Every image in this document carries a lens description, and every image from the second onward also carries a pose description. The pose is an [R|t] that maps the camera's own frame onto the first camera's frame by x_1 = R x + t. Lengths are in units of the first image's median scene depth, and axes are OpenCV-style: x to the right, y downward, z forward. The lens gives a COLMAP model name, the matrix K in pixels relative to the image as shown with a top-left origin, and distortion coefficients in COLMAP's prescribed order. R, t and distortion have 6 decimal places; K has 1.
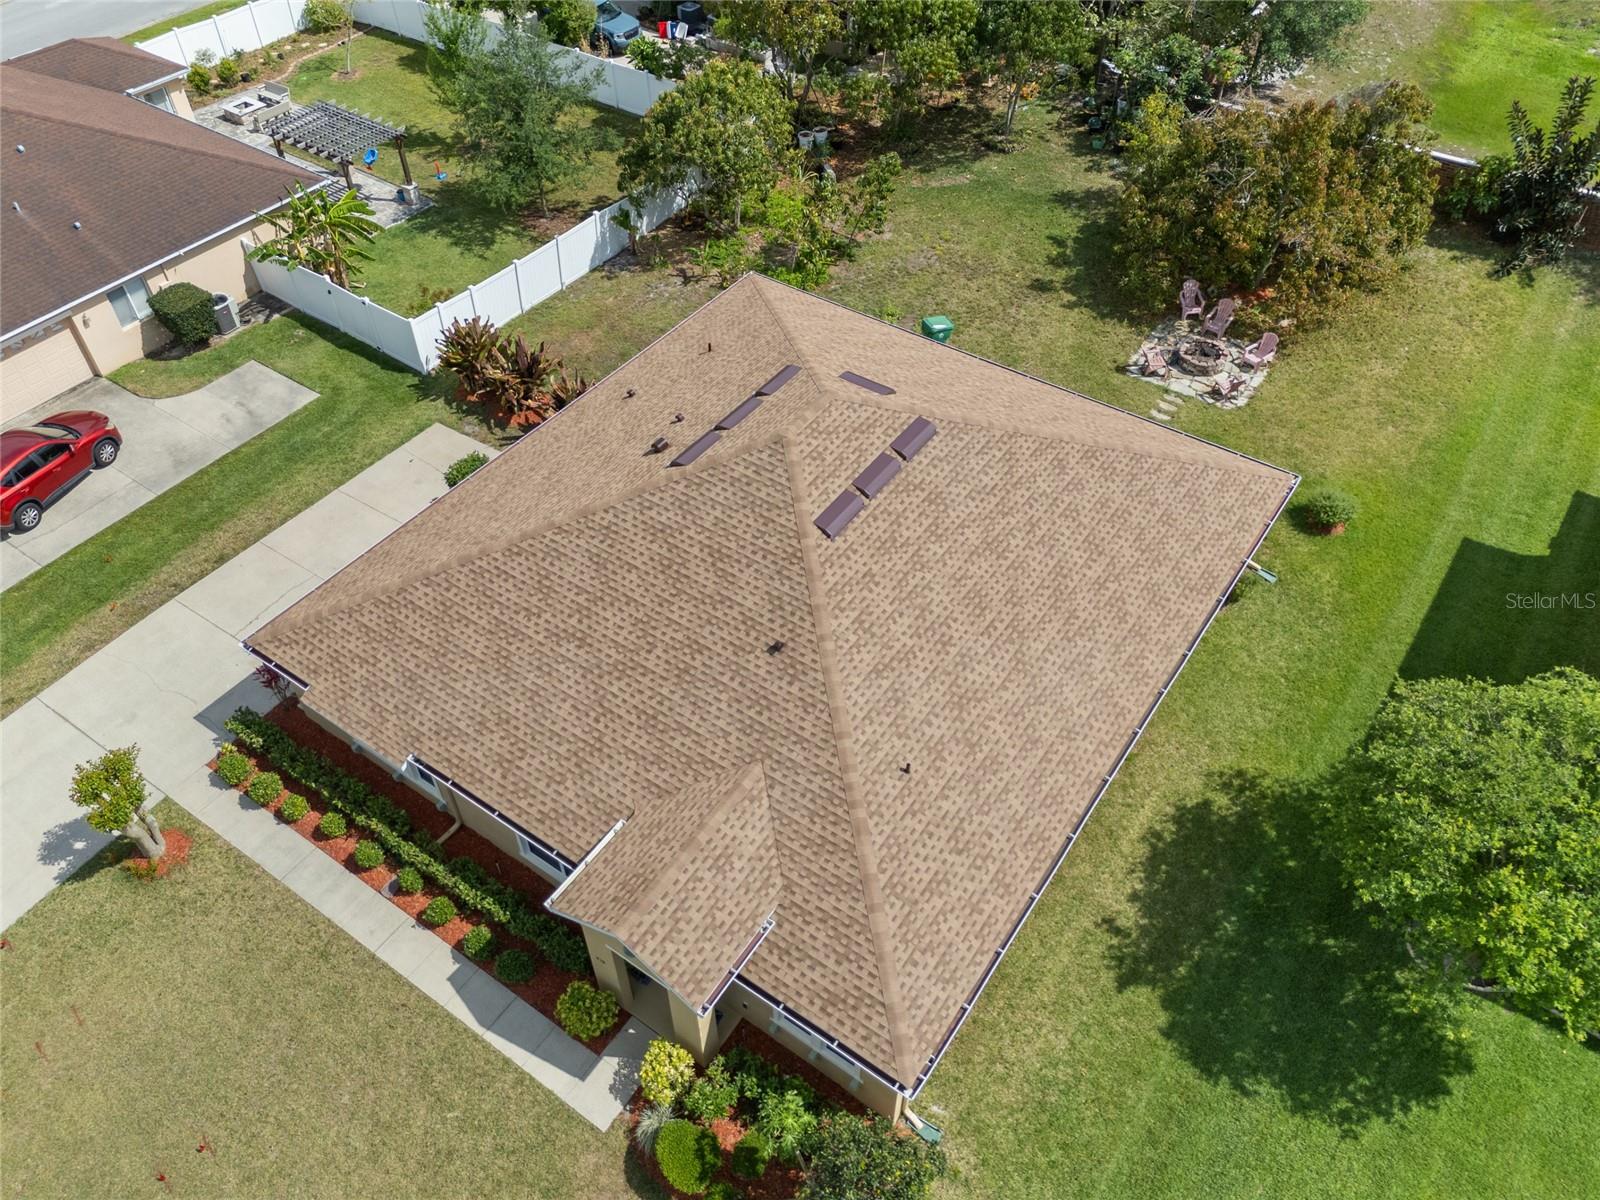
lens RADIAL K [[1113.8, 0, 803.6], [0, 1113.8, 598.2], [0, 0, 1]] dist [0.035126, 0.000861]
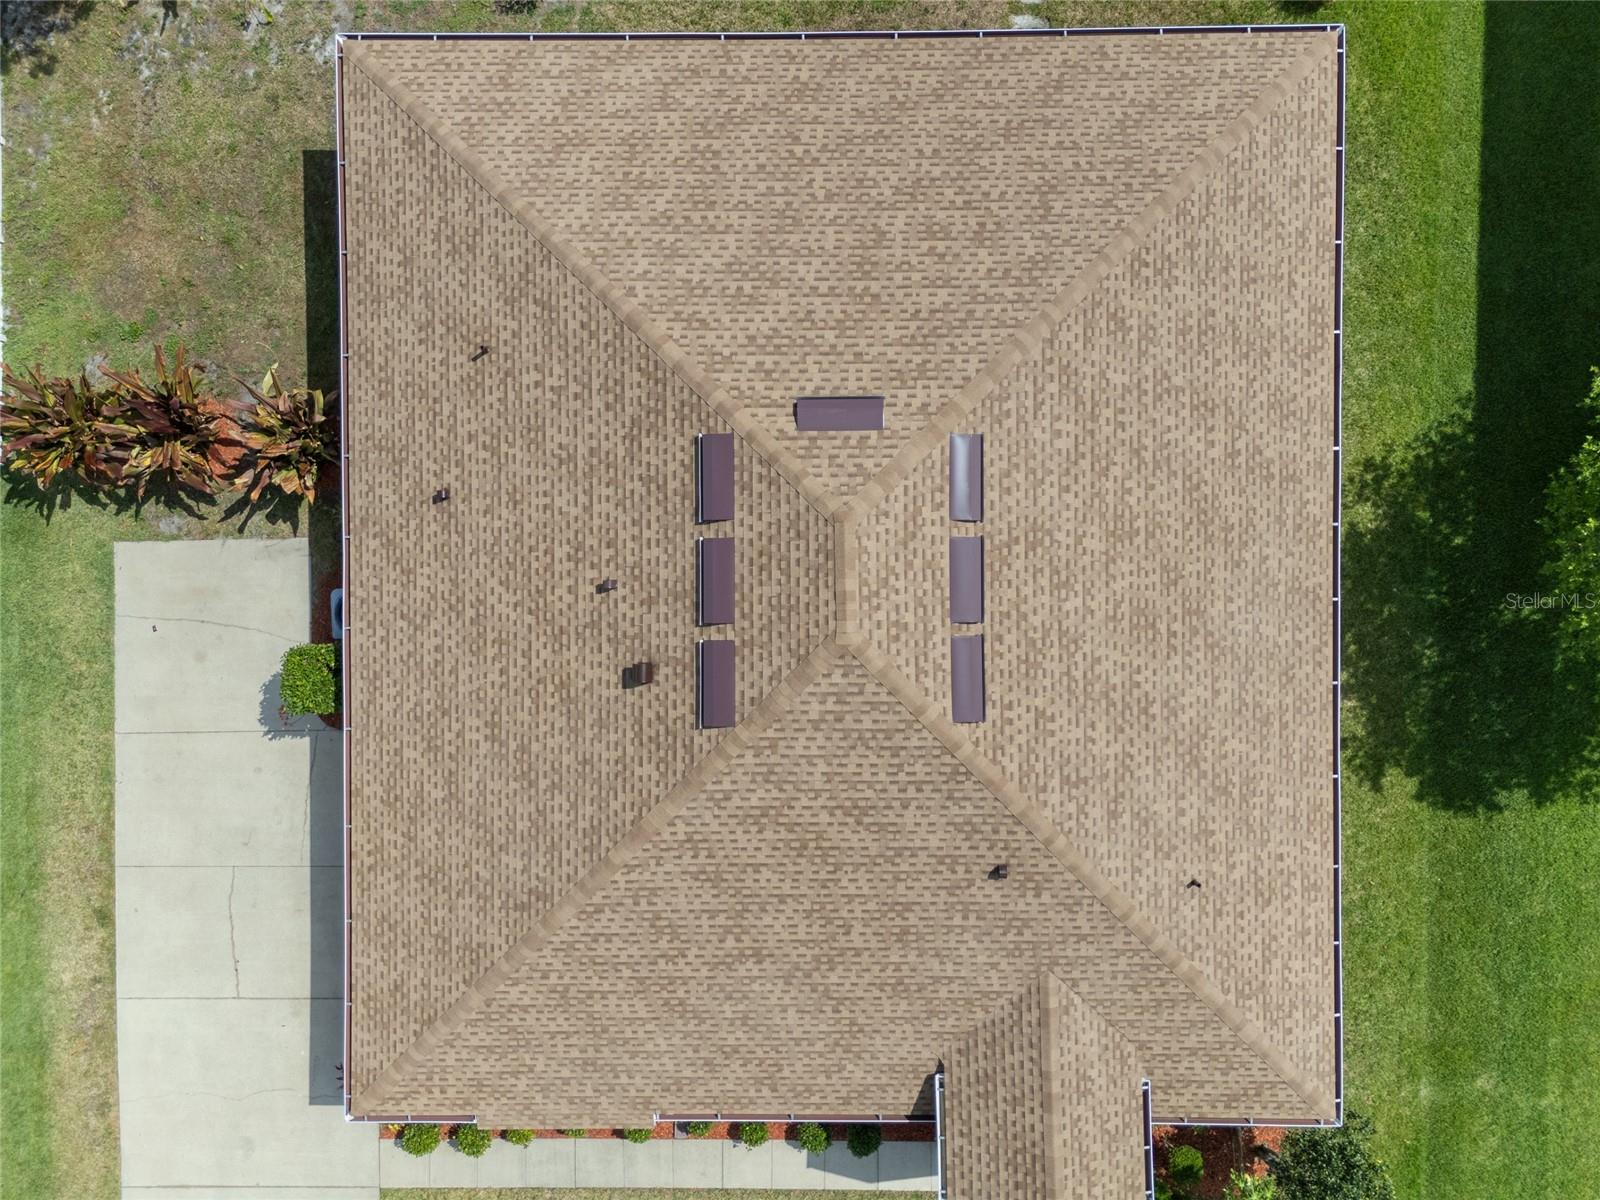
lens RADIAL K [[1113.8, 0, 799.9], [0, 1113.8, 599.8], [0, 0, 1]] dist [0.035126, 0.000861]
pose [[0.816591, -0.576901, -0.019085, -0.012091], [0.437729, 0.597366, 0.671973, -0.605049], [-0.376261, -0.557081, 0.740330, 0.516002]]
